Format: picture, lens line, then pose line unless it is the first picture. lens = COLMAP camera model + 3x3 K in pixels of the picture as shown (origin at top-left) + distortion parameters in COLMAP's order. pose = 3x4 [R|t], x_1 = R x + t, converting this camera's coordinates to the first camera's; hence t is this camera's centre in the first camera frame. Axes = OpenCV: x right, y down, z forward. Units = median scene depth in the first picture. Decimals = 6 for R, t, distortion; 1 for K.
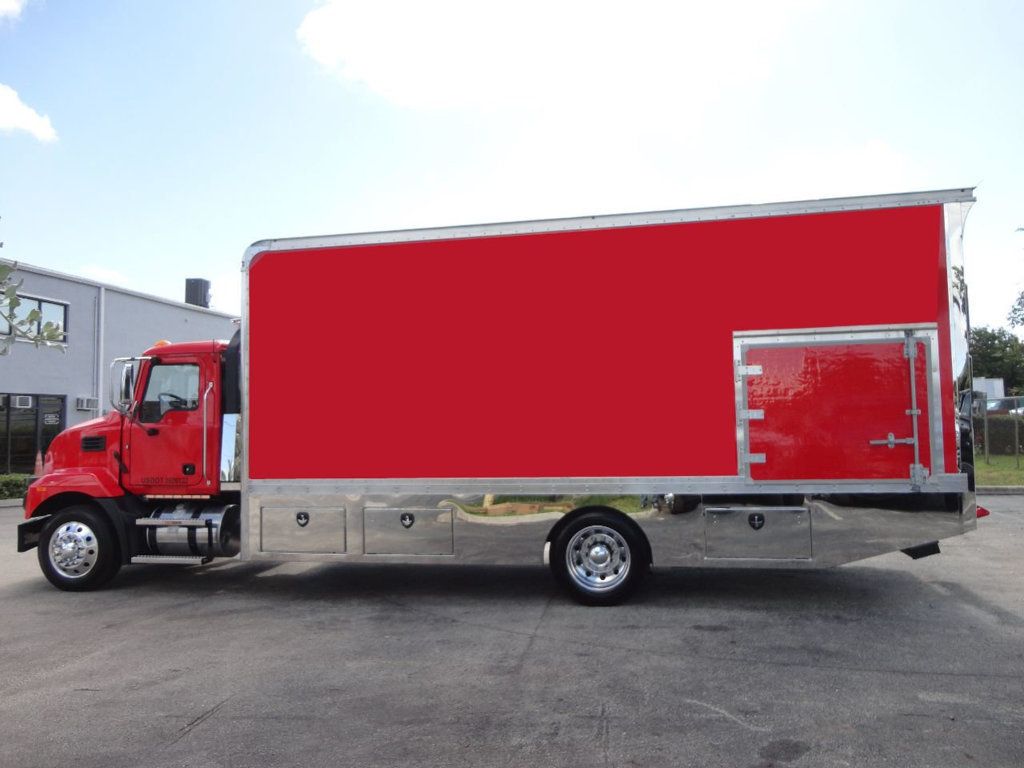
lens RADIAL K [[767.6, 0, 512.0], [0, 767.6, 384.0], [0, 0, 1]] dist [-0.002185, 0.000388]
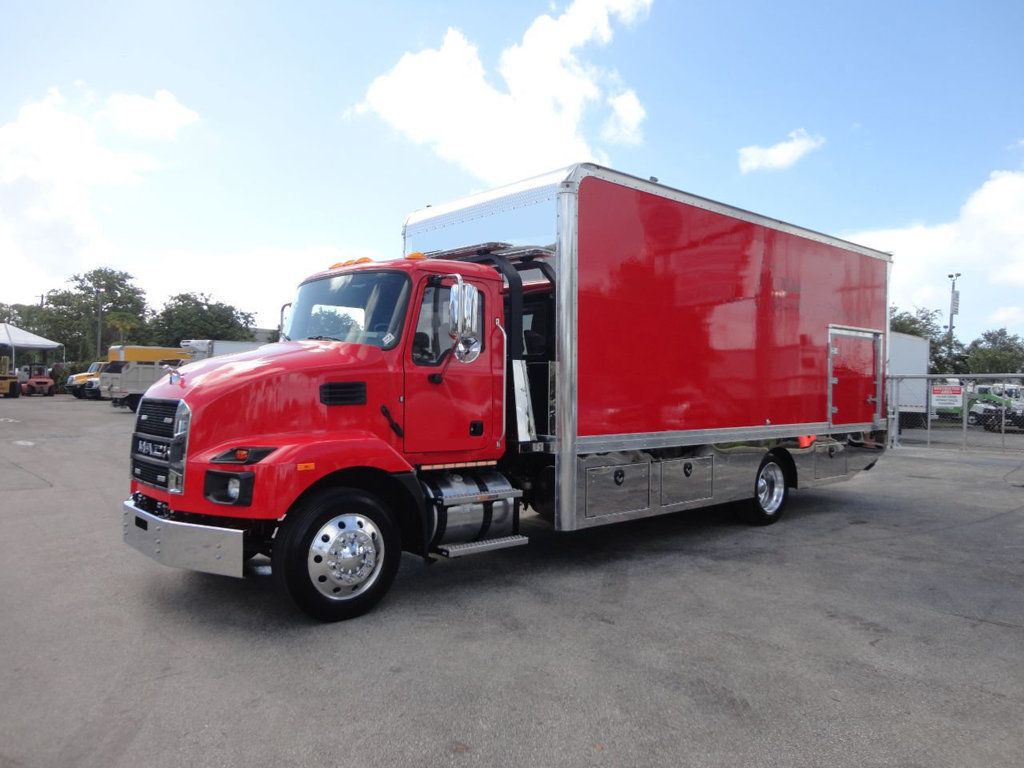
lens RADIAL K [[749.7, 0, 512.4], [0, 749.7, 409.9], [0, 0, 1]] dist [-0.000597, -0.000469]
pose [[0.598092, 0.009317, 0.801373, -1.026618], [-0.034650, 0.999298, 0.014243, 0.082244], [-0.800678, -0.036286, 0.597995, 0.531101]]
